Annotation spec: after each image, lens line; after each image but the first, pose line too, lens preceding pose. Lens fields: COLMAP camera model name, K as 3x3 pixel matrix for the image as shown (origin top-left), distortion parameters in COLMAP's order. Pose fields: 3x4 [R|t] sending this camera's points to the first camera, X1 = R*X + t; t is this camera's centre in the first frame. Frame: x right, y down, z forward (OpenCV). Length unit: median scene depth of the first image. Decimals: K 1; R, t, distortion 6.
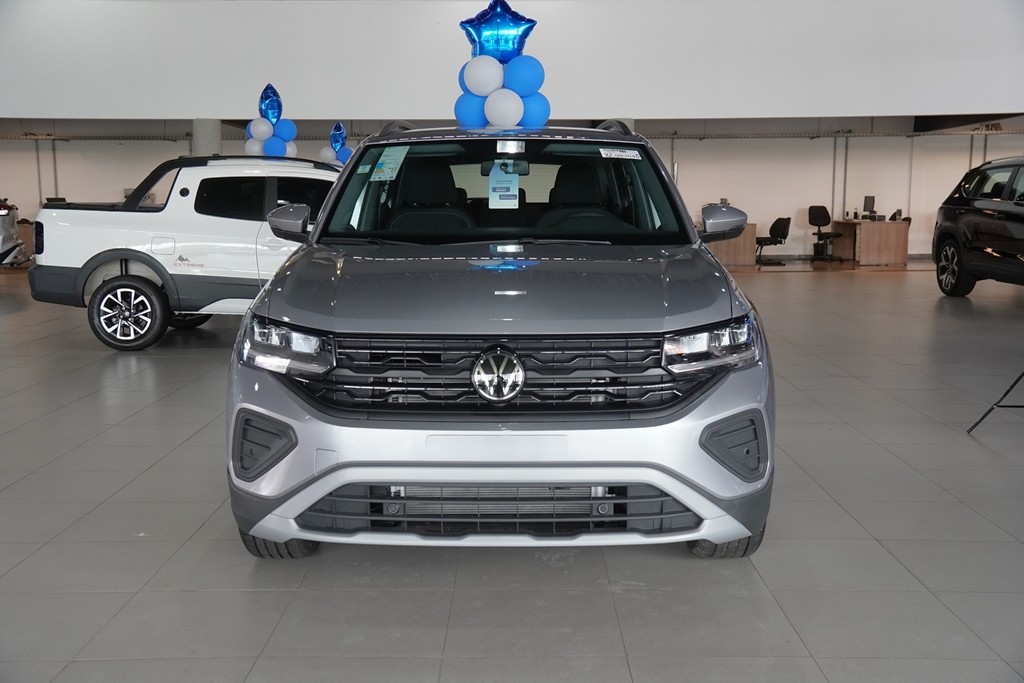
lens RADIAL K [[1096.0, 0, 512.0], [0, 1096.0, 341.5], [0, 0, 1]] dist [0.010992, 0.008625]
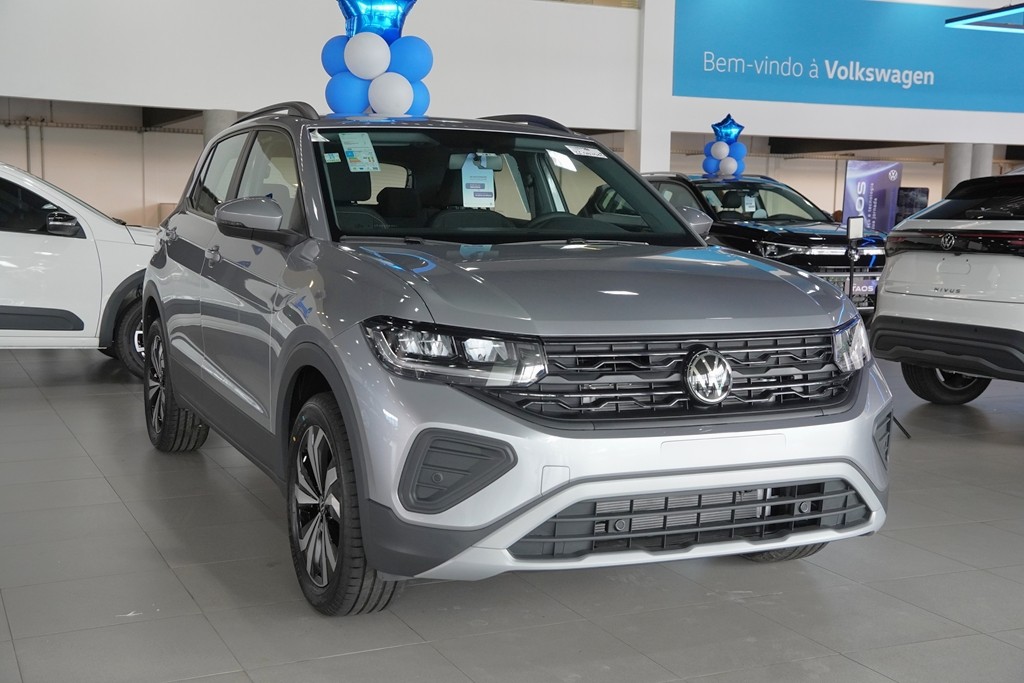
lens RADIAL K [[1279.8, 0, 512.0], [0, 1279.8, 341.5], [0, 0, 1]] dist [0.088614, 0.024206]
pose [[0.897377, -0.025914, 0.440504, -0.647813], [0.038785, 0.999043, -0.020240, 0.016296], [-0.439558, 0.035248, 0.897523, 0.067594]]
